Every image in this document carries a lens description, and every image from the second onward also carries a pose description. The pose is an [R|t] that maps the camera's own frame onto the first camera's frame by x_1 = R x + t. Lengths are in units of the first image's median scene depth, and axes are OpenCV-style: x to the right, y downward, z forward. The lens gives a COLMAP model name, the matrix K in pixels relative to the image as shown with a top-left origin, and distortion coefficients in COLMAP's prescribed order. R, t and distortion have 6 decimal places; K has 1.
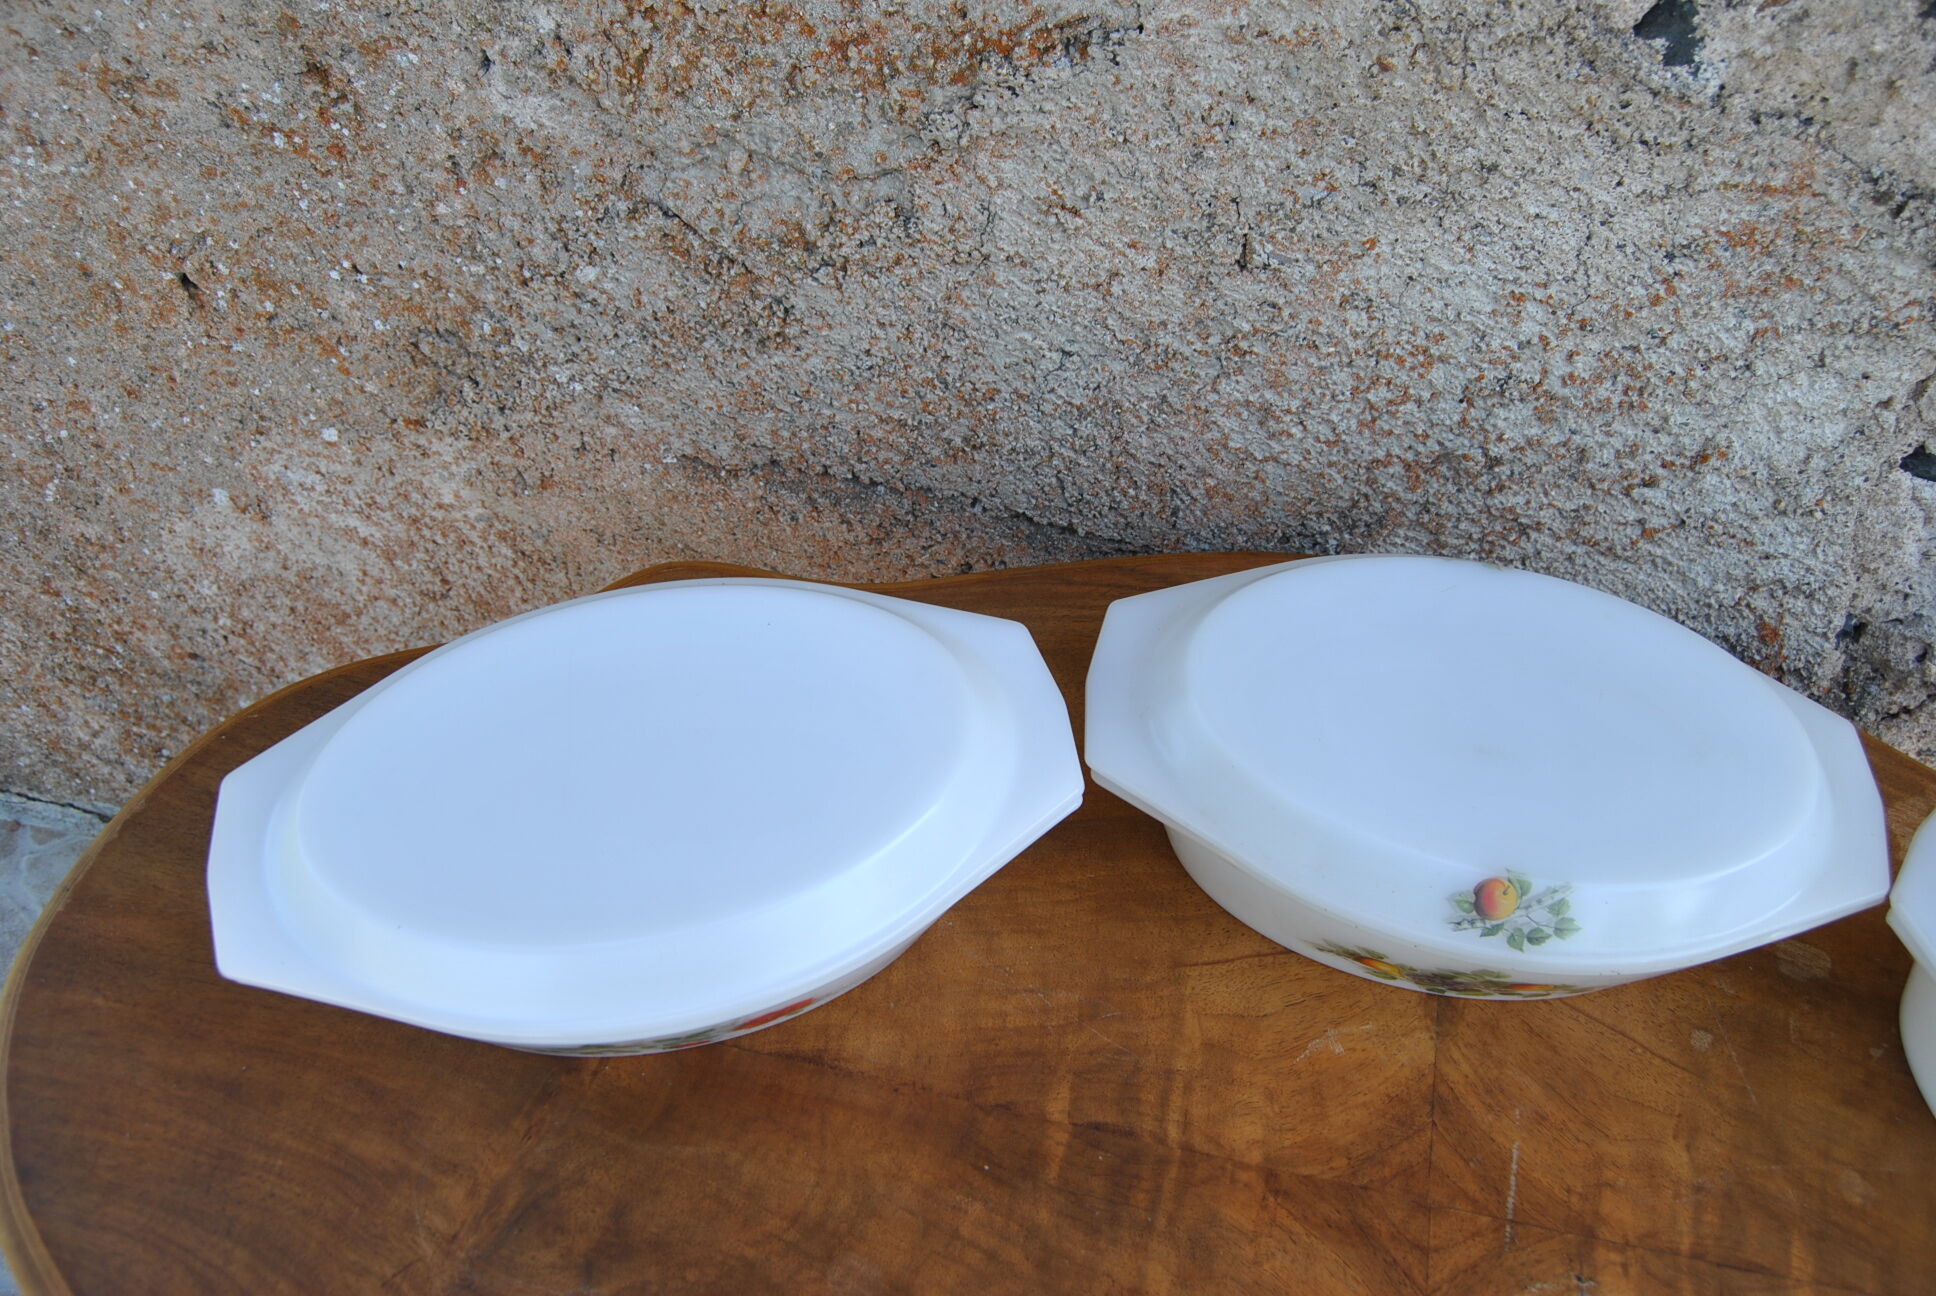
lens RADIAL K [[1490.9, 0, 985.5], [0, 1490.9, 630.3], [0, 0, 1]] dist [-0.099660, 0.039111]
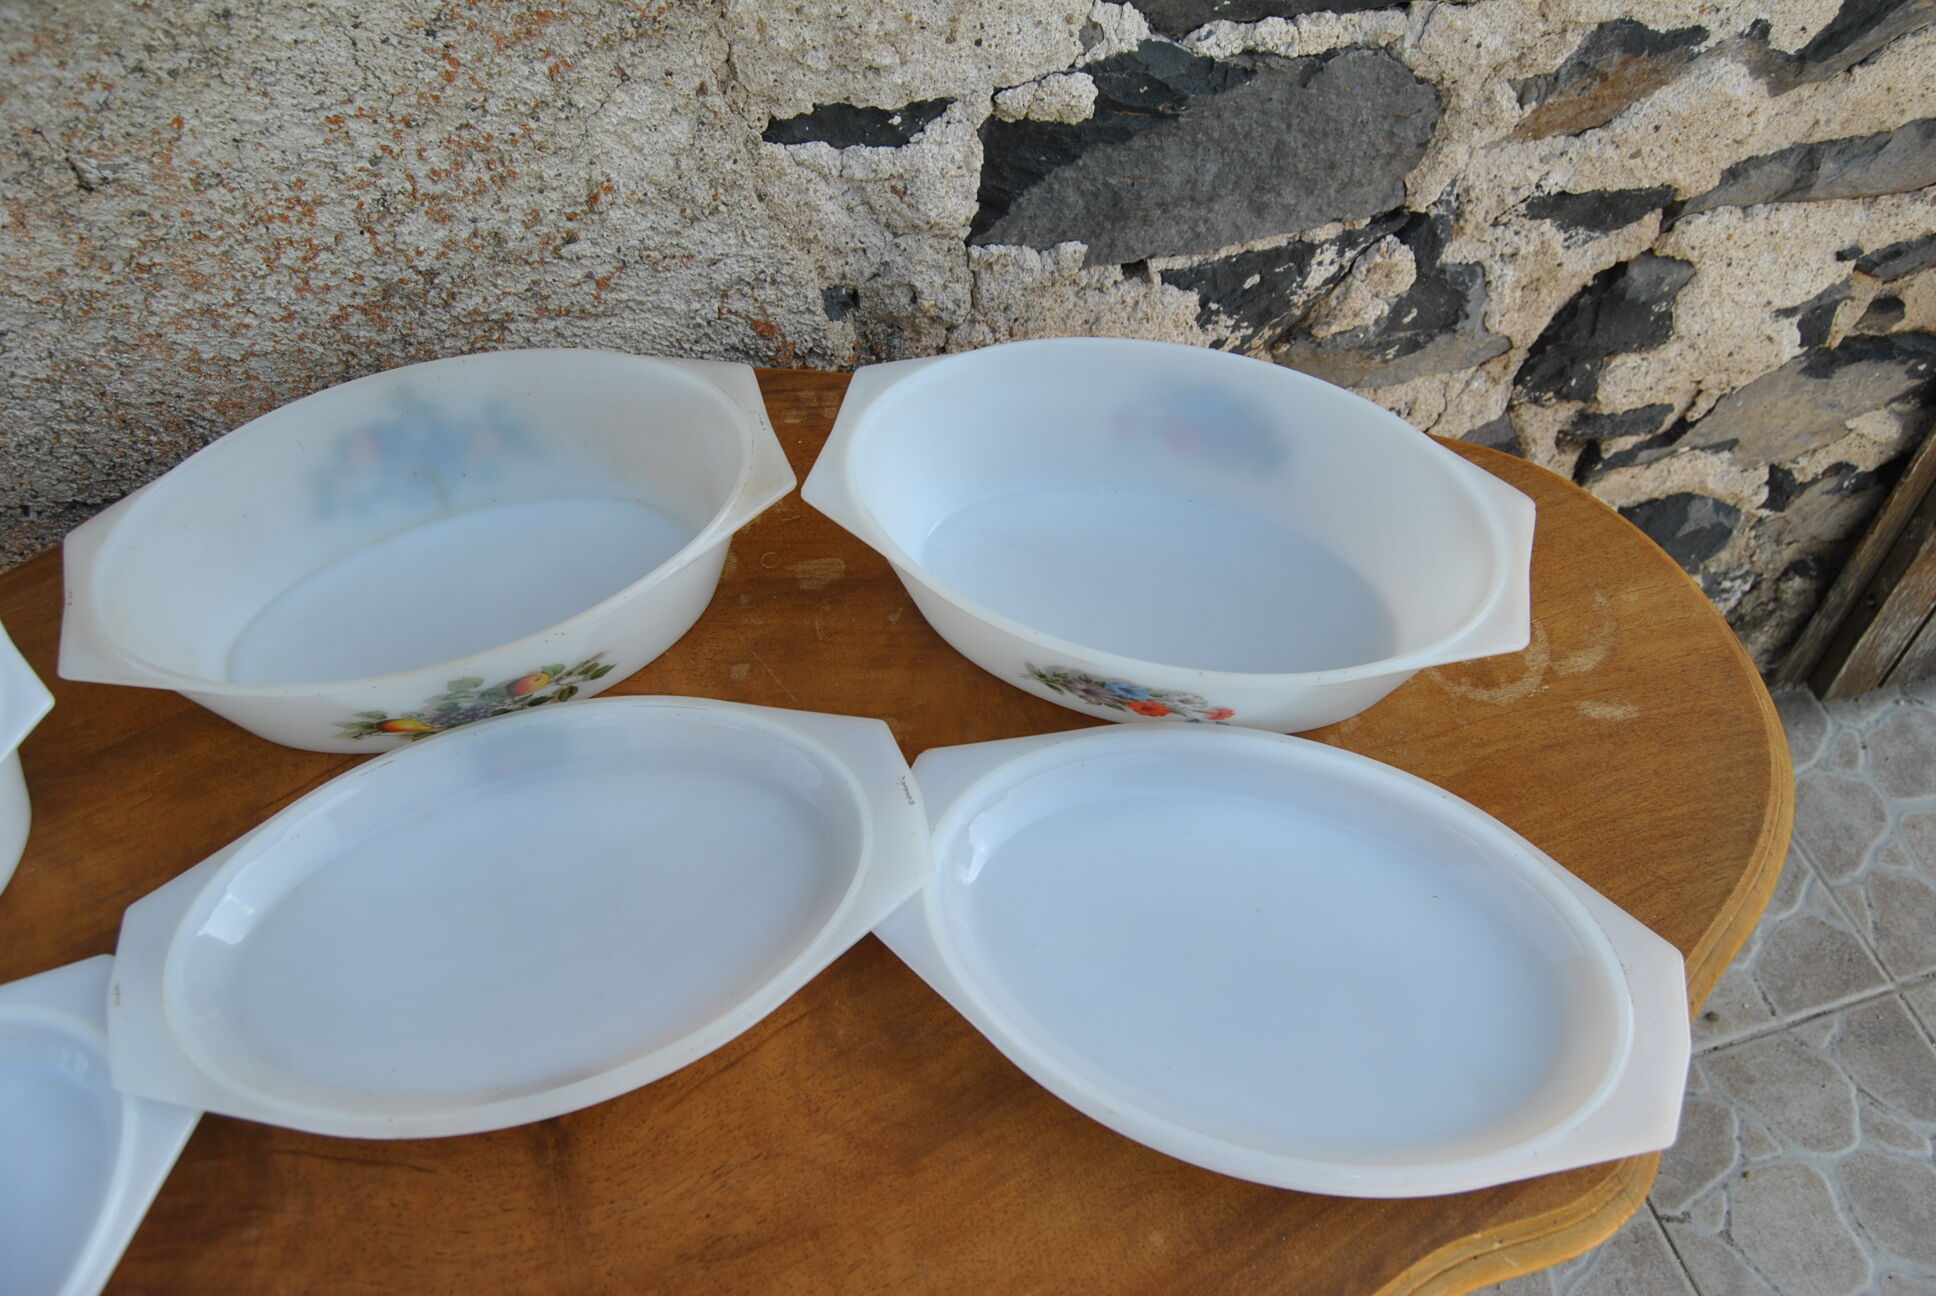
lens RADIAL K [[1494.4, 0, 982.6], [0, 1494.4, 633.4], [0, 0, 1]] dist [-0.099265, 0.039719]
pose [[0.877145, -0.408516, 0.252450, 0.338537], [0.405600, 0.911665, 0.065995, 0.227564], [-0.257110, 0.044507, 0.965357, -0.131106]]
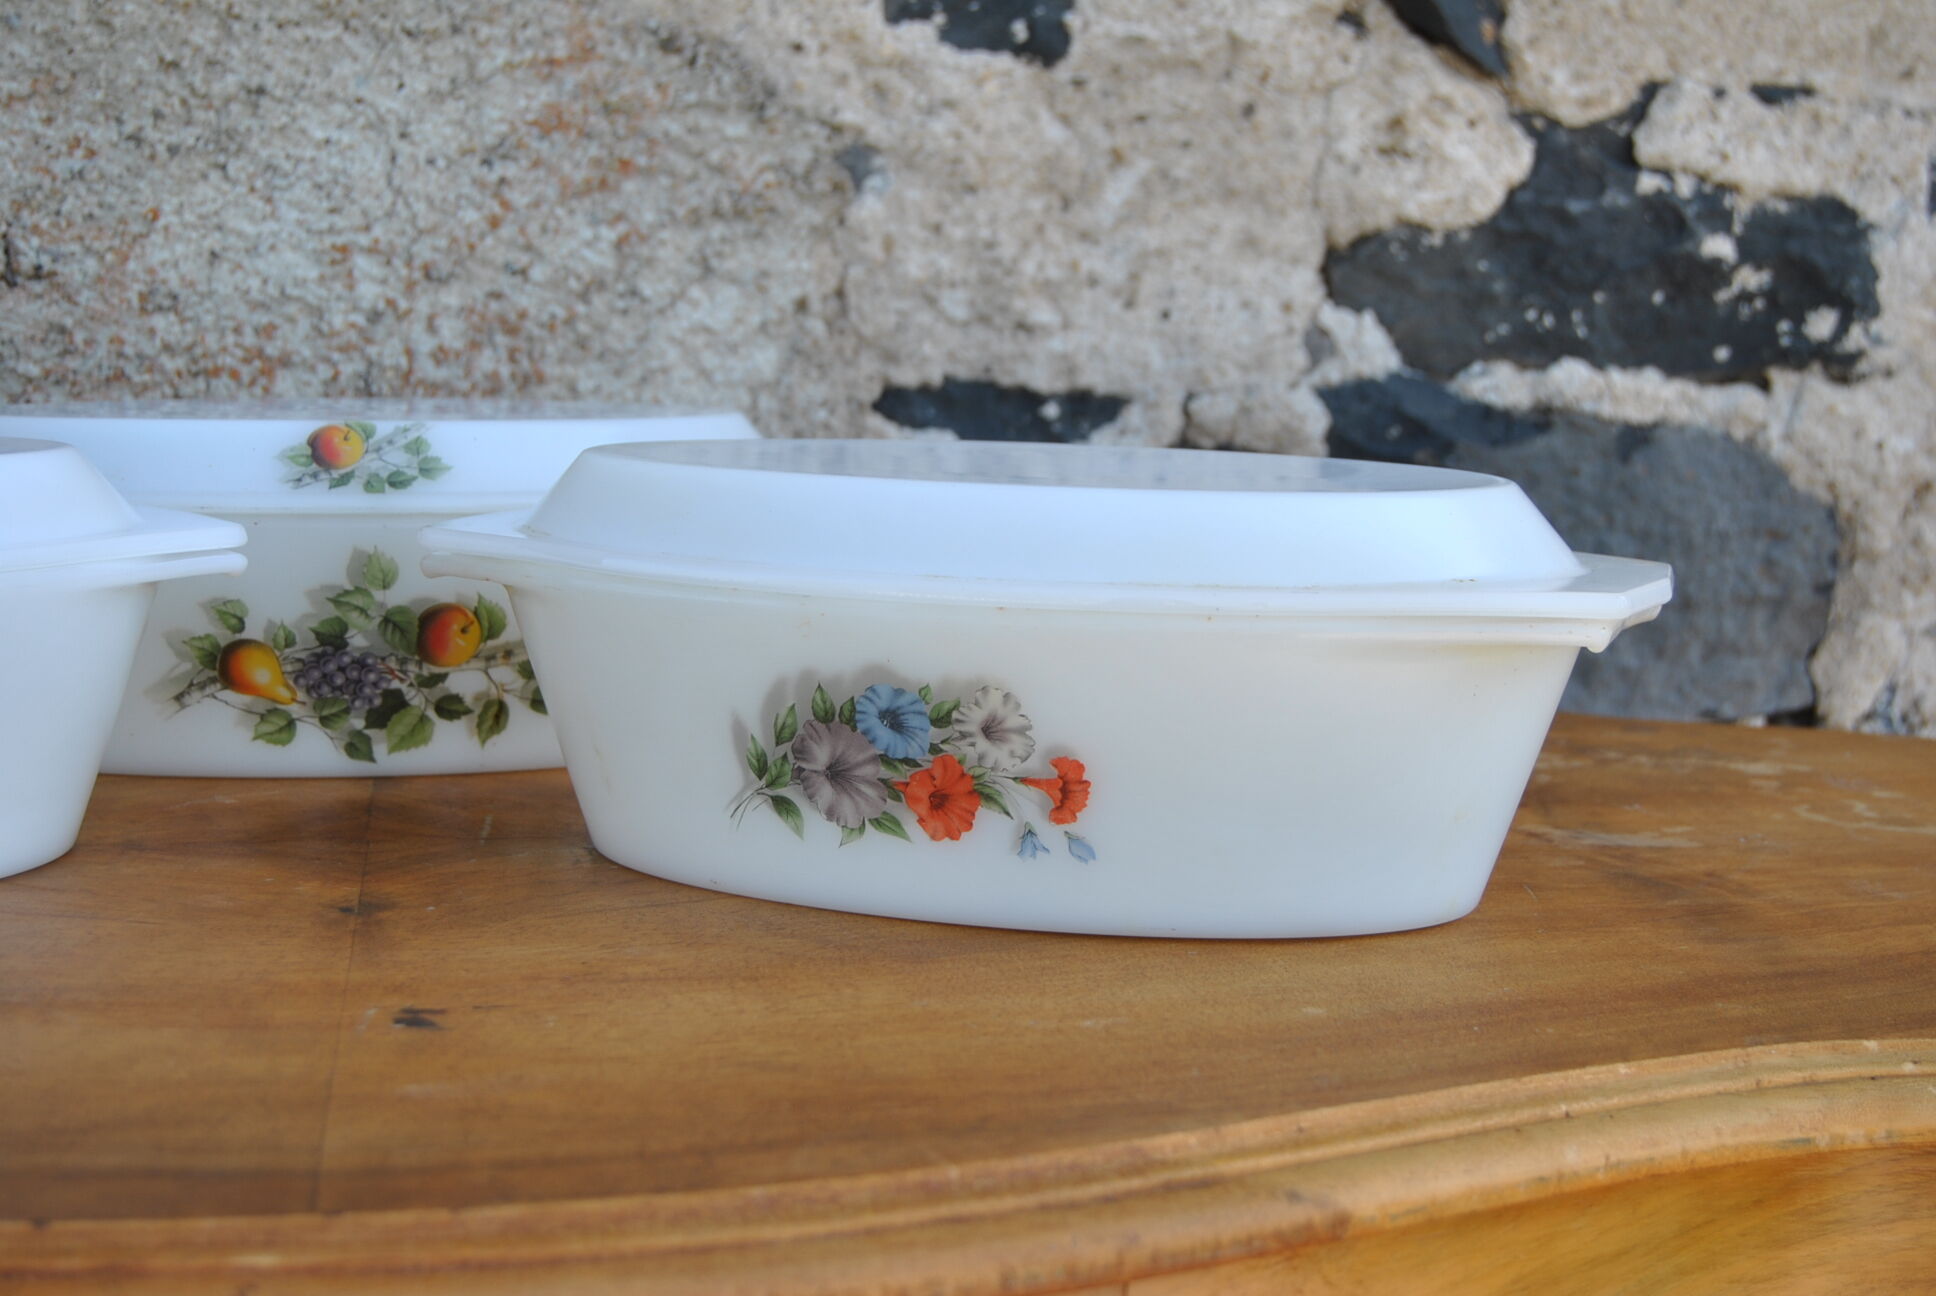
lens RADIAL K [[3005.9, 0, 992.4], [0, 3005.9, 638.1], [0, 0, 1]] dist [-0.034113, -0.012595]
pose [[0.925743, -0.086173, 0.368204, 0.048235], [0.319389, 0.699485, -0.639306, 1.111228], [-0.202462, 0.709433, 0.675065, -0.092857]]
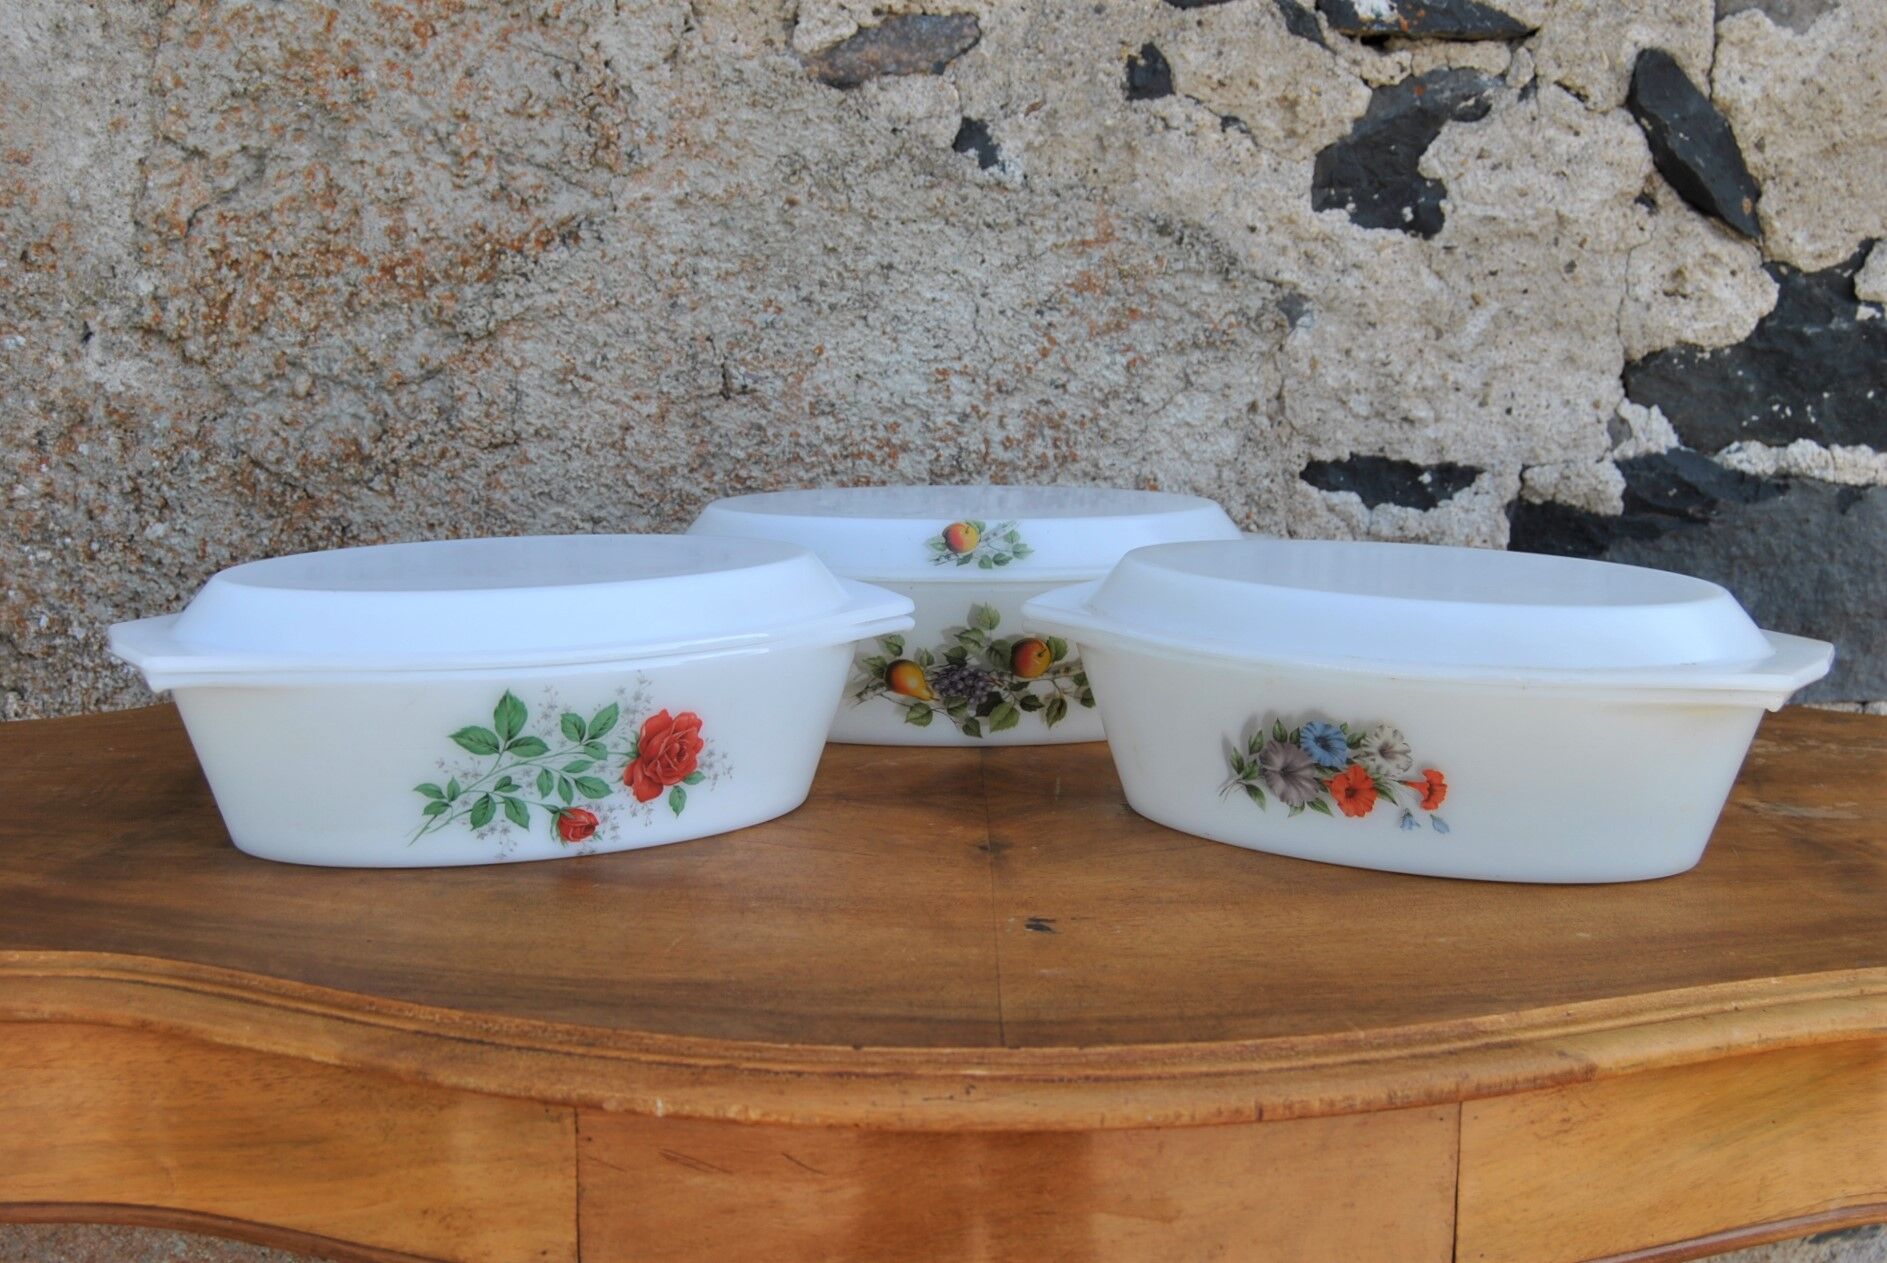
lens RADIAL K [[2470.1, 0, 968.9], [0, 2470.1, 625.0], [0, 0, 1]] dist [-0.051125, 0.010766]
pose [[0.973843, -0.086465, 0.210128, -0.078453], [0.205614, 0.728938, -0.652972, 1.264324], [-0.096711, 0.679097, 0.727650, -0.388818]]
